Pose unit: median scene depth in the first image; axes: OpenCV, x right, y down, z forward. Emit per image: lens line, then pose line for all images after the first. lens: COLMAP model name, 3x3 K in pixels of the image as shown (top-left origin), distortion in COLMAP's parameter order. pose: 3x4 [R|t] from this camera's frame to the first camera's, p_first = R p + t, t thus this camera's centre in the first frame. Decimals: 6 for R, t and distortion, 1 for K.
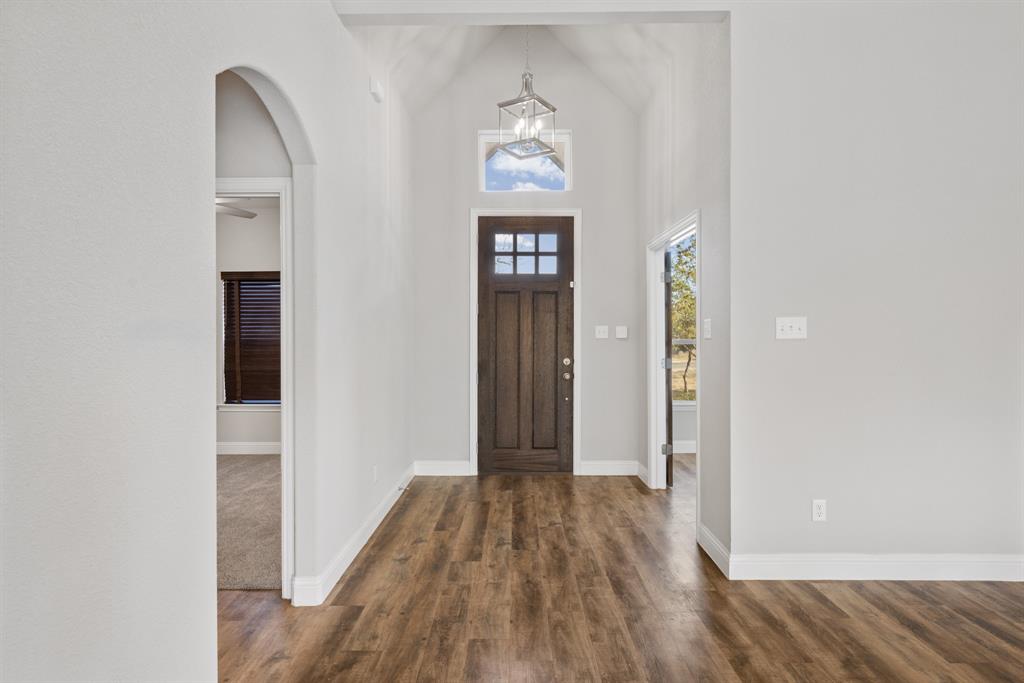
lens RADIAL K [[563.6, 0, 511.1], [0, 563.6, 339.7], [0, 0, 1]] dist [0.000929, -0.000110]
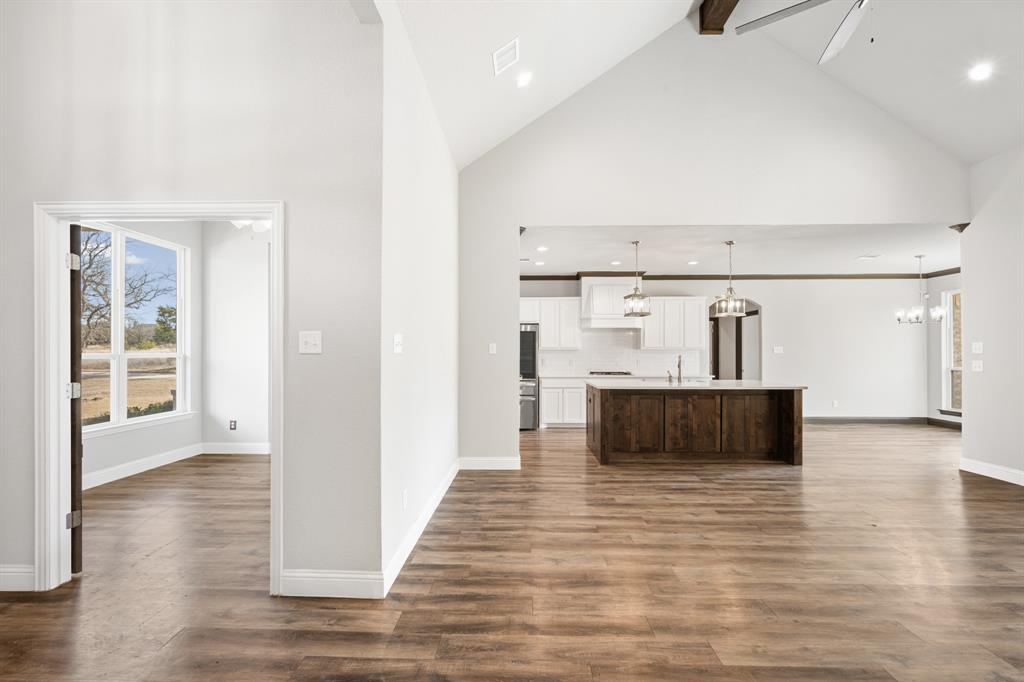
lens RADIAL K [[468.4, 0, 507.3], [0, 468.4, 355.5], [0, 0, 1]] dist [0.000632, -0.000702]
pose [[0.024770, -0.007441, 0.999665, -0.436752], [0.000195, 0.999972, 0.007439, -0.004228], [-0.999693, 0.000010, 0.024770, 0.793070]]
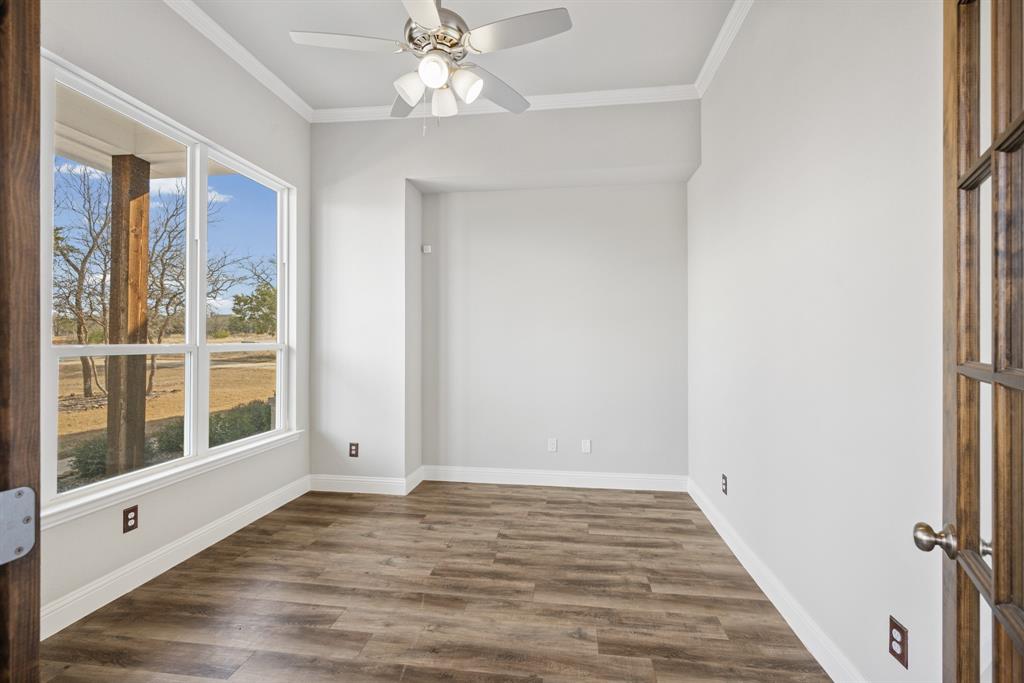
lens RADIAL K [[468.4, 0, 511.5], [0, 468.4, 339.8], [0, 0, 1]] dist [0.000632, -0.000702]
pose [[0.126168, 0.000518, 0.992009, 0.225664], [0.002531, 0.999996, -0.000844, -0.006020], [-0.992006, 0.002617, 0.126166, 1.369854]]
